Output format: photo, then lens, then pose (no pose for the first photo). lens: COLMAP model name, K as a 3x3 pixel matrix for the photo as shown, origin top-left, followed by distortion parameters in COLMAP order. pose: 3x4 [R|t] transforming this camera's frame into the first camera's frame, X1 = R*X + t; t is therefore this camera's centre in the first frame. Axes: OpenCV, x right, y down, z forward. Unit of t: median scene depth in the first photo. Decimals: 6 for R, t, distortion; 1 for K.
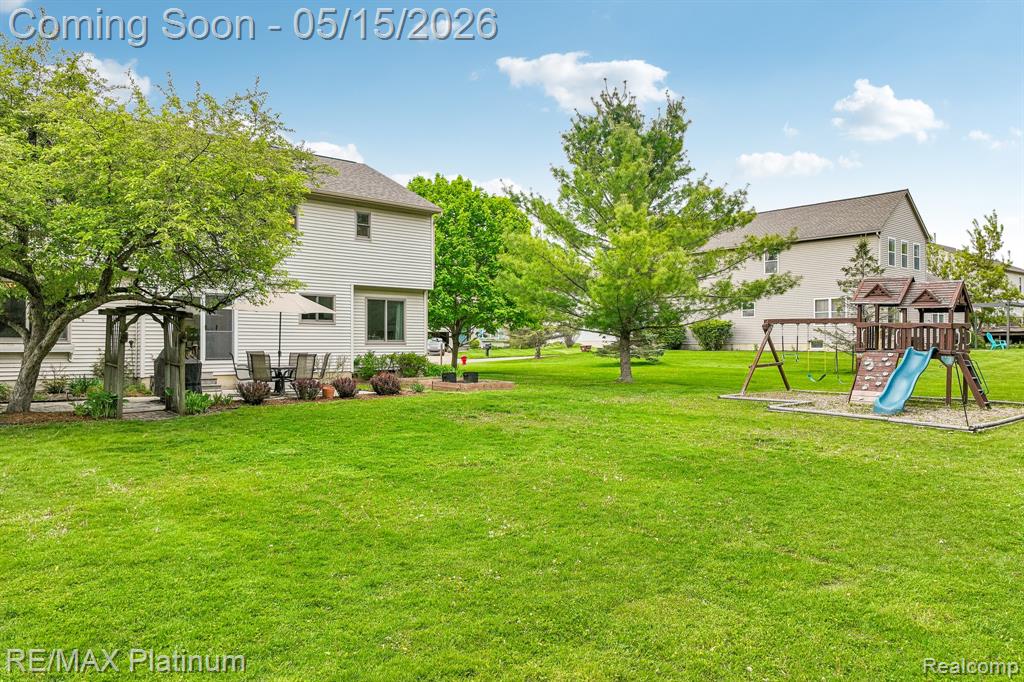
lens RADIAL K [[743.6, 0, 505.8], [0, 743.6, 342.9], [0, 0, 1]] dist [0.029499, -0.006393]
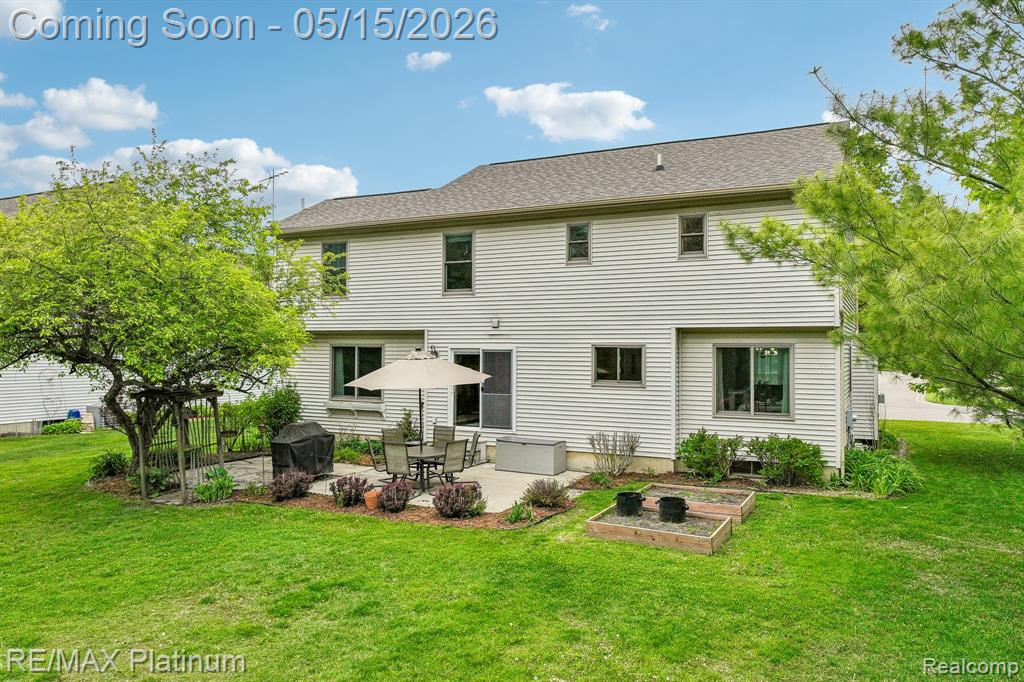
lens RADIAL K [[743.6, 0, 505.8], [0, 743.6, 342.9], [0, 0, 1]] dist [0.029499, -0.006393]
pose [[0.351827, -0.005433, -0.936049, 0.352715], [-0.000226, 0.999983, -0.005889, -0.059057], [0.936065, 0.002284, 0.351820, 0.610783]]
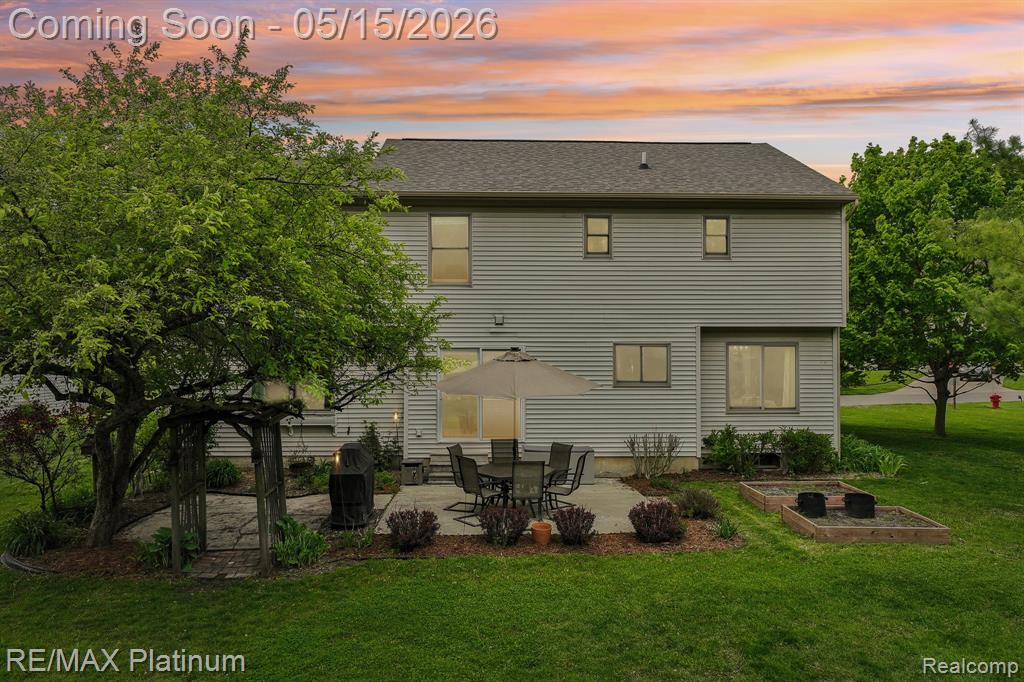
lens RADIAL K [[743.6, 0, 505.8], [0, 743.6, 342.9], [0, 0, 1]] dist [0.029499, -0.006393]
pose [[0.766386, -0.004860, -0.642361, 0.088711], [0.002525, 0.999986, -0.004553, -0.059256], [0.642375, 0.001867, 0.766388, 0.366098]]
